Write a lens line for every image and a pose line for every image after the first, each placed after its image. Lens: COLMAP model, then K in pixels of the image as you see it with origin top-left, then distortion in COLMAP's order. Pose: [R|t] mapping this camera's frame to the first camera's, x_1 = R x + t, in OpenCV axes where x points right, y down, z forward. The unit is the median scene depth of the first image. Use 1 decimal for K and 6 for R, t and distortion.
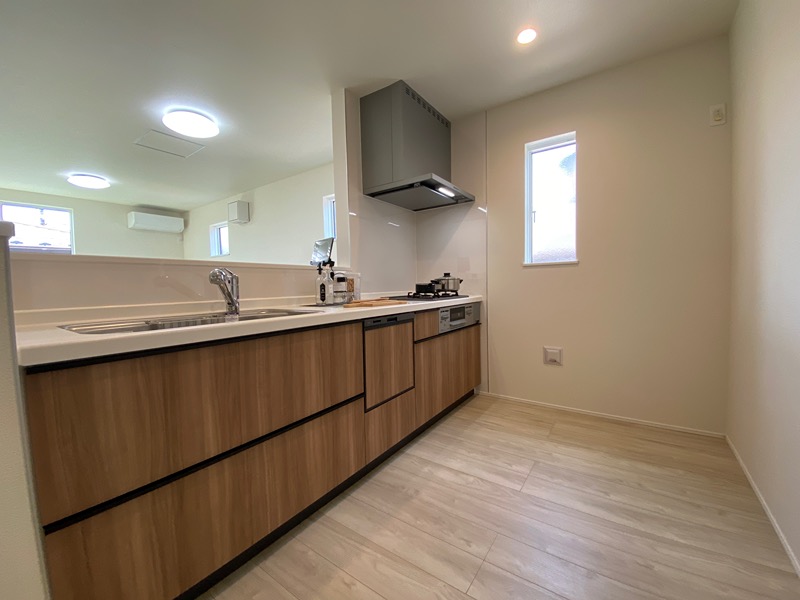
lens RADIAL K [[322.4, 0, 404.8], [0, 322.4, 298.0], [0, 0, 1]] dist [0.006575, -0.012586]
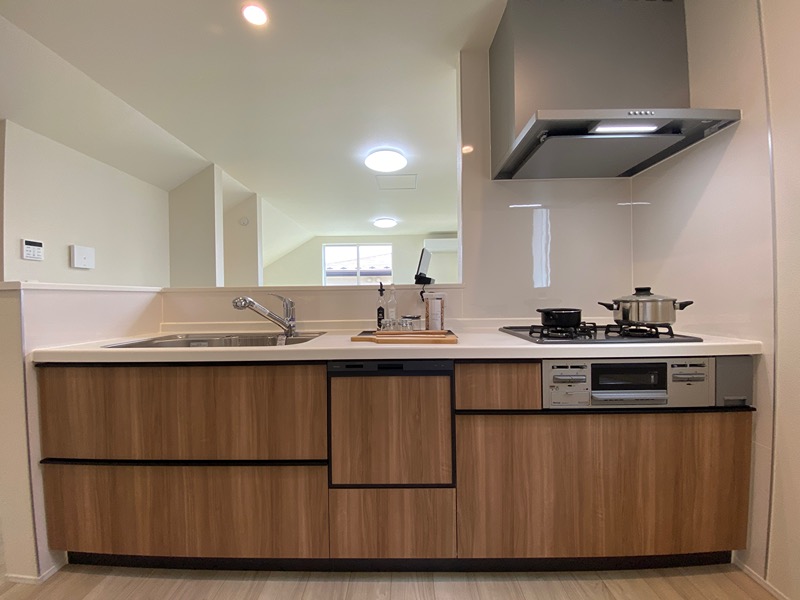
lens RADIAL K [[322.4, 0, 395.6], [0, 322.4, 297.9], [0, 0, 1]] dist [0.006575, -0.012586]
pose [[0.552773, 0.016907, -0.833160, 0.557317], [-0.033482, 0.999437, -0.001933, -0.081669], [0.832659, 0.028964, 0.553028, 0.685834]]
